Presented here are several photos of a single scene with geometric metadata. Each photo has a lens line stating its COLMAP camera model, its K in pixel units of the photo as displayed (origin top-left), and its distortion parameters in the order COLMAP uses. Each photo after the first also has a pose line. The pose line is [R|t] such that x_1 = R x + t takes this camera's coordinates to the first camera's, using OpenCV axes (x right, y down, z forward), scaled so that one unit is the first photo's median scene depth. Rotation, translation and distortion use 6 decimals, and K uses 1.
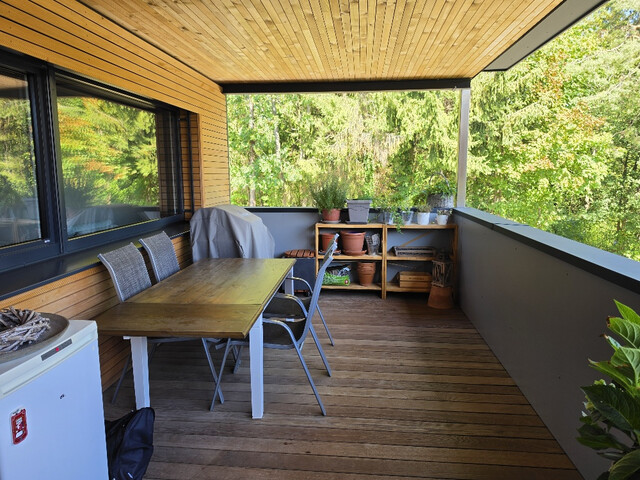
lens RADIAL K [[442.3, 0, 319.2], [0, 442.3, 233.9], [0, 0, 1]] dist [0.061125, -0.070222]
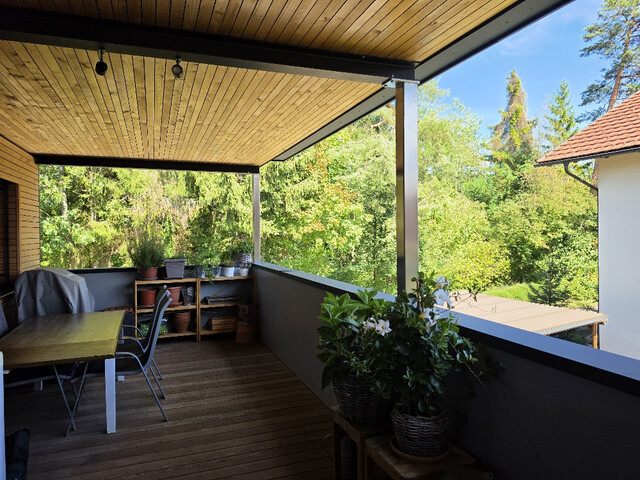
lens RADIAL K [[442.3, 0, 319.2], [0, 442.3, 233.9], [0, 0, 1]] dist [0.061125, -0.070222]
pose [[0.898603, -0.007406, 0.438699, -0.040090], [0.066544, 0.990592, -0.119582, 0.011740], [-0.433686, 0.136650, 0.890642, -0.112419]]
